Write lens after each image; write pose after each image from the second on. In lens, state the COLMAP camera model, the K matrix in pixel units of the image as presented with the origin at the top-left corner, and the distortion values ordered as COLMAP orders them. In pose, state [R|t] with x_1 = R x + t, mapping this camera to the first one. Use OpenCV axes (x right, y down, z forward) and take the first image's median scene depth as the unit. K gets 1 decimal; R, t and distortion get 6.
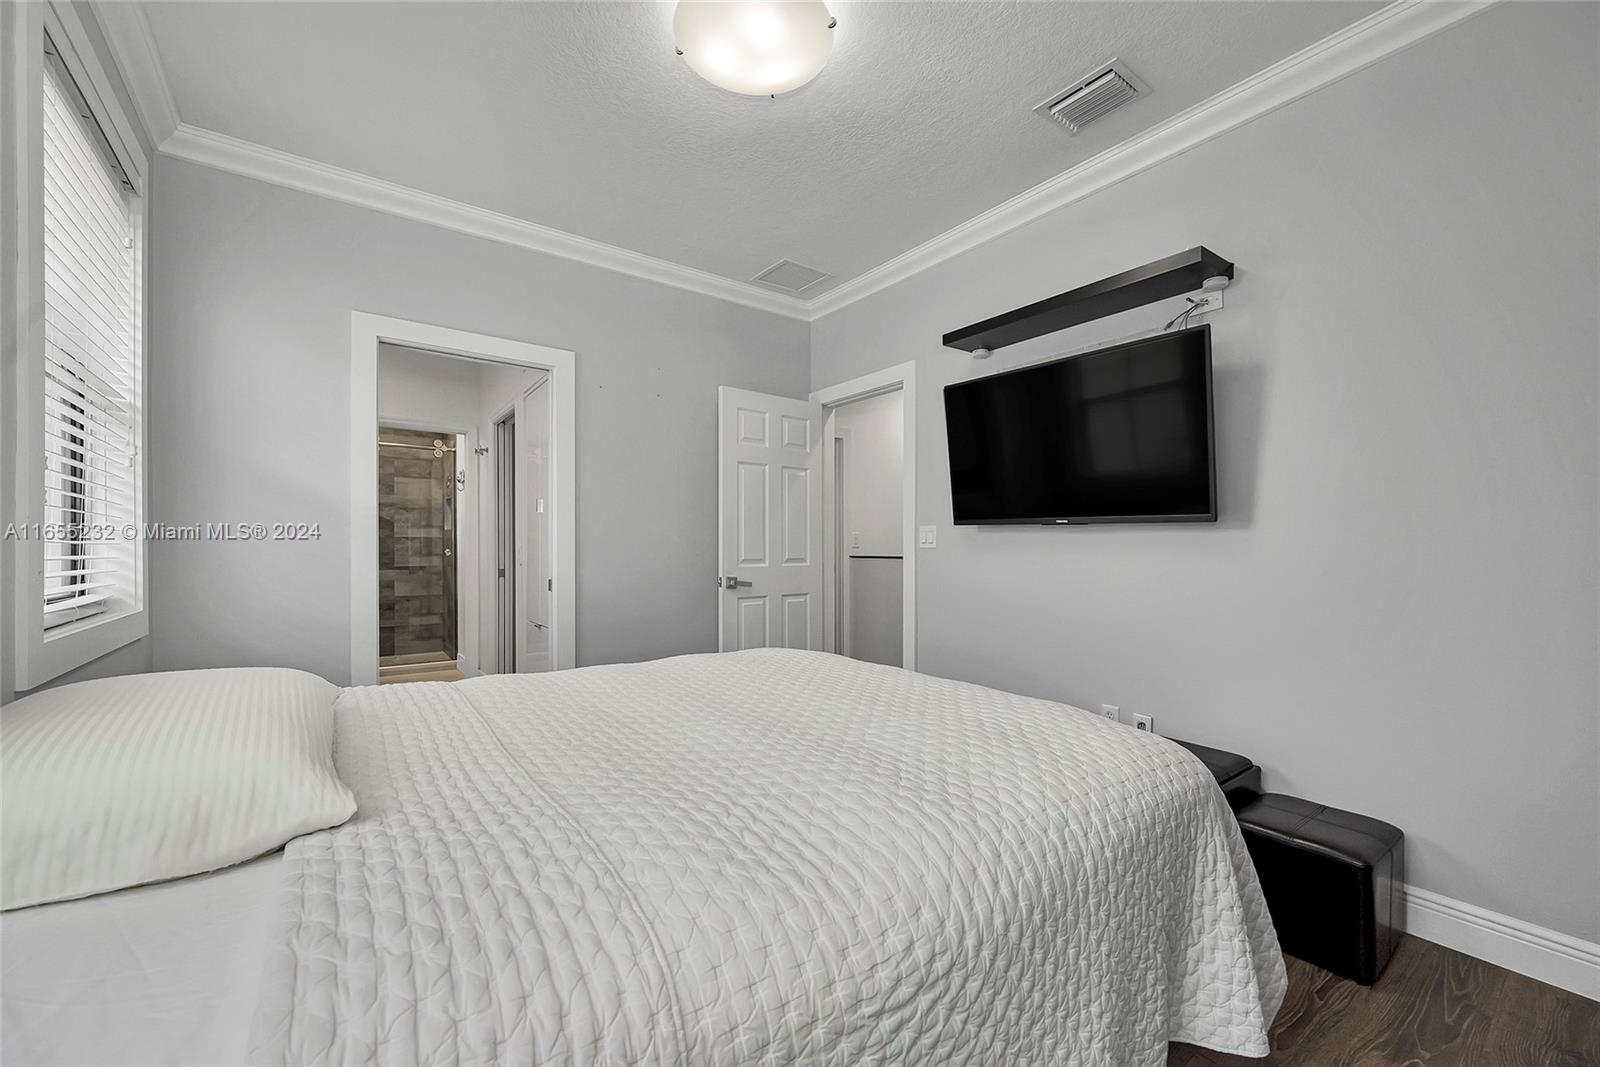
lens RADIAL K [[642.2, 0, 798.0], [0, 642.2, 540.9], [0, 0, 1]] dist [-0.003126, -0.000273]
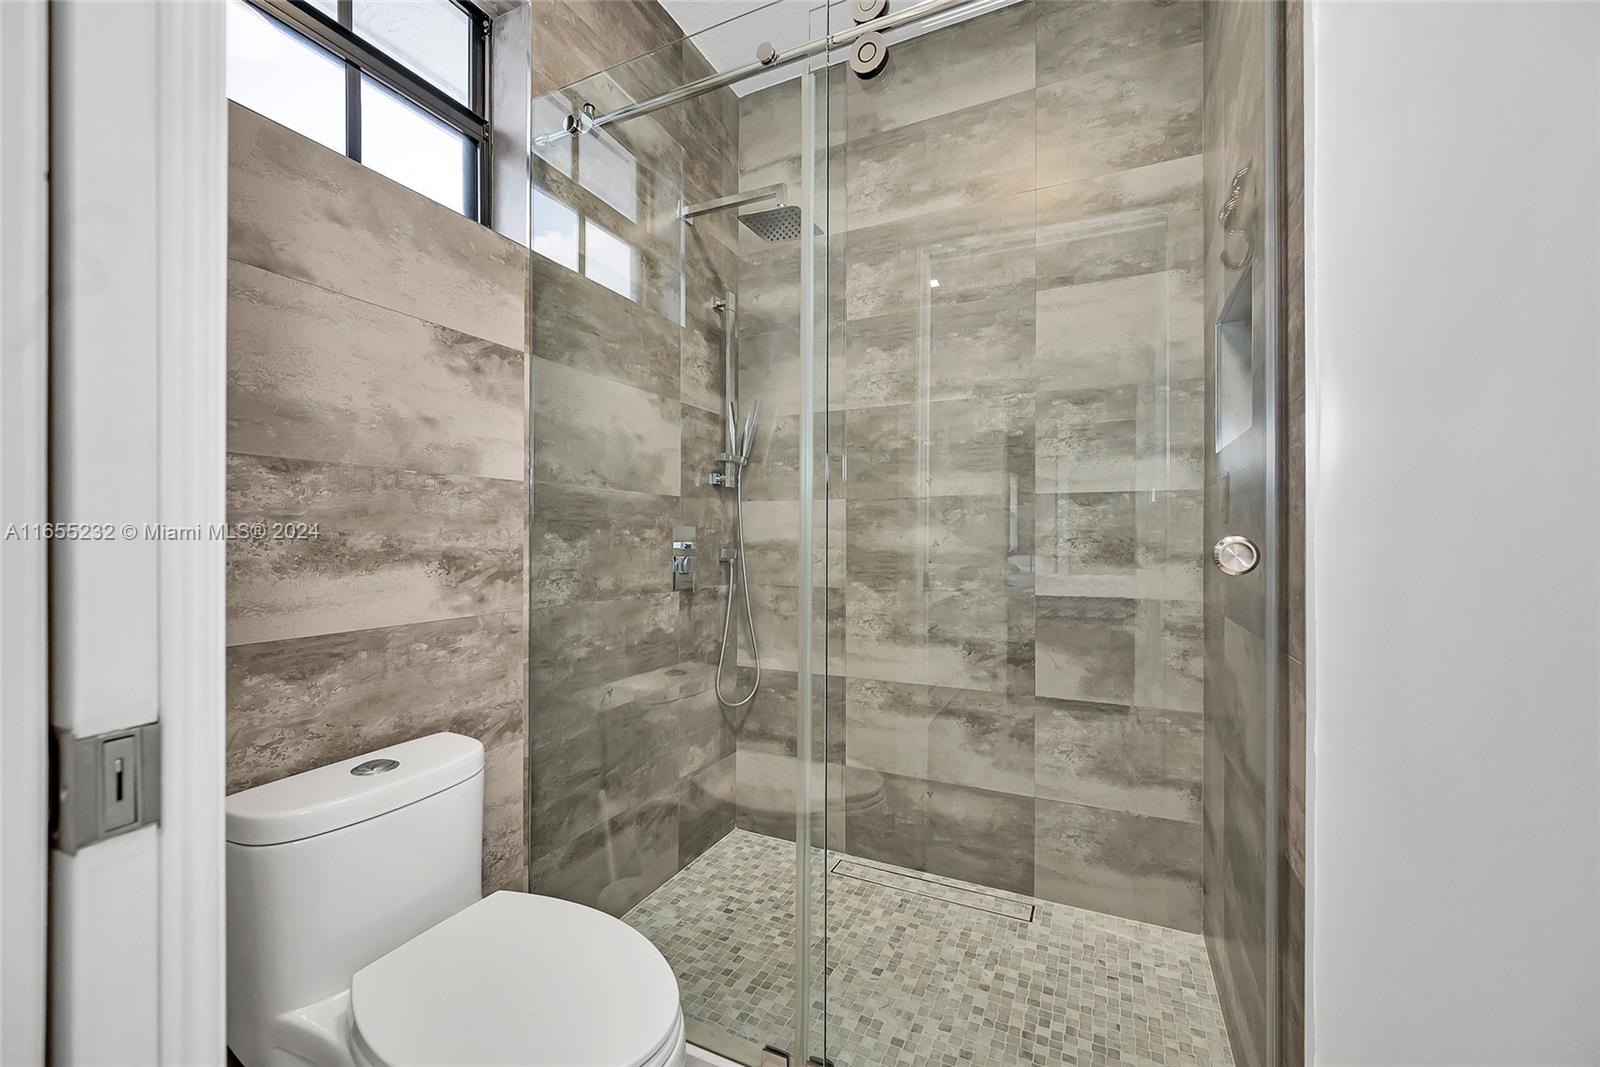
lens RADIAL K [[642.2, 0, 798.0], [0, 642.2, 540.9], [0, 0, 1]] dist [-0.003126, -0.000273]
pose [[0.474552, 0.012884, -0.880133, -0.430742], [0.000023, 0.999893, 0.014650, 0.011026], [0.880228, -0.006973, 0.474500, 0.781230]]
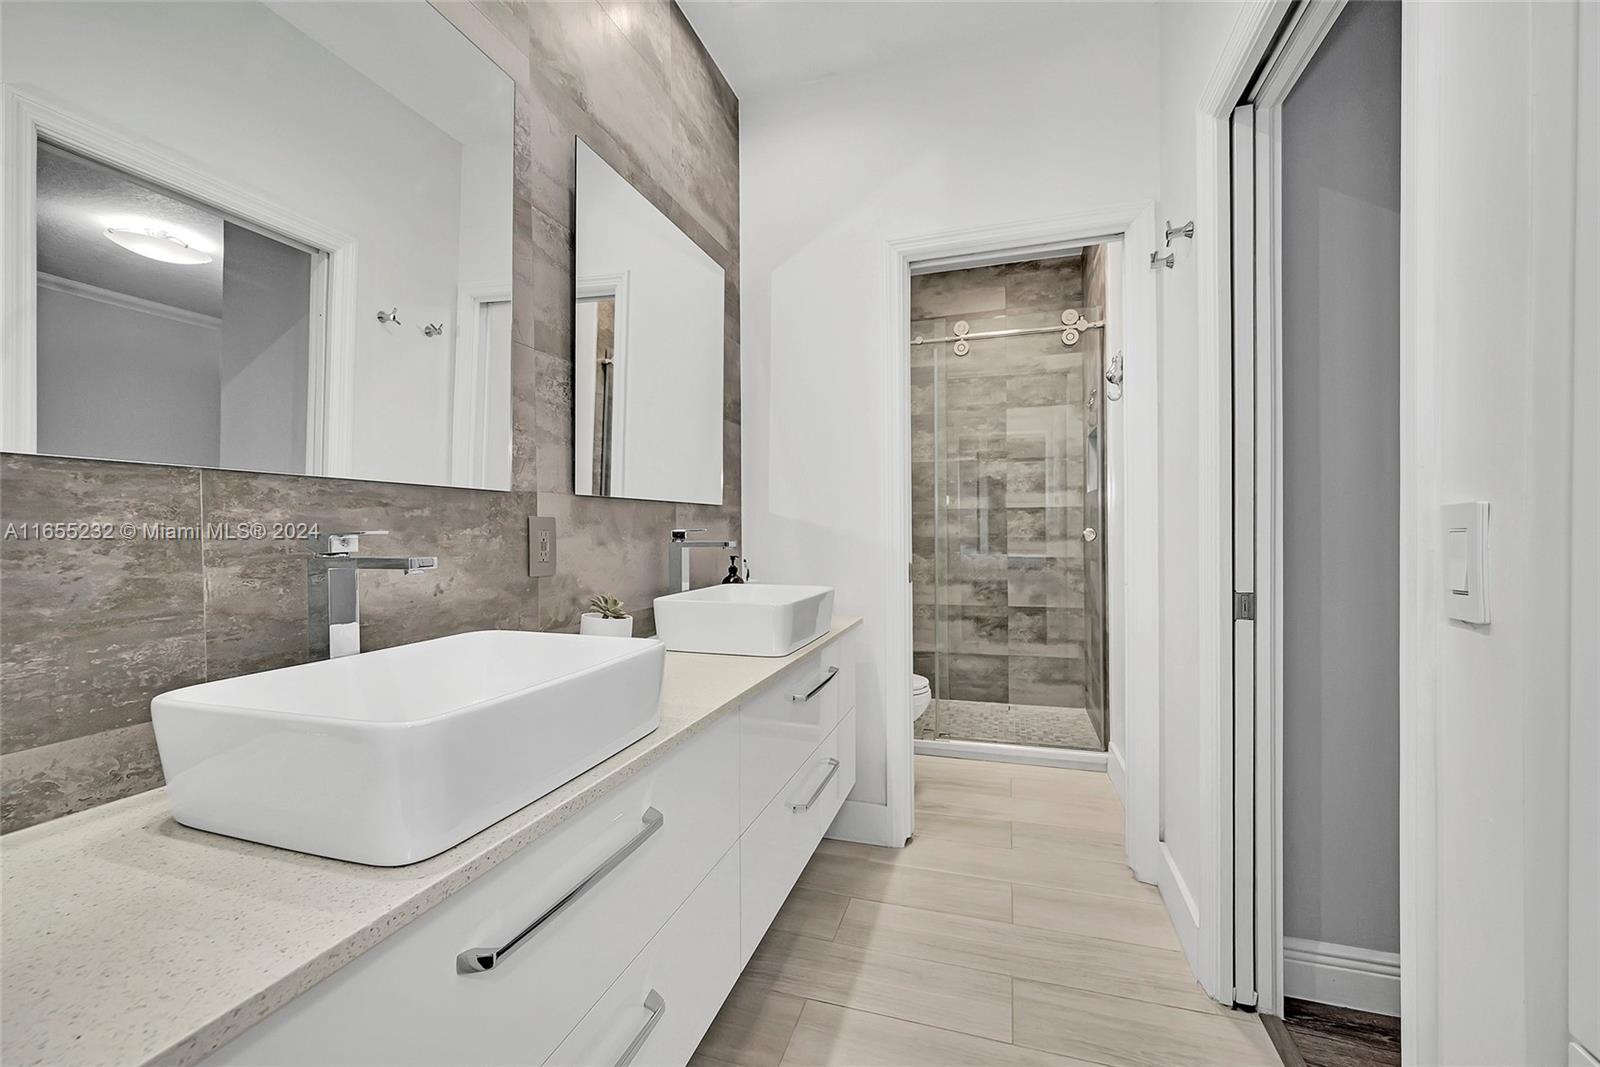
lens RADIAL K [[642.2, 0, 798.0], [0, 642.2, 540.9], [0, 0, 1]] dist [-0.003126, -0.000273]
pose [[0.585146, 0.014794, -0.810793, -0.259168], [0.013055, 0.999532, 0.027659, 0.005675], [0.810823, -0.026770, 0.584679, 0.496221]]
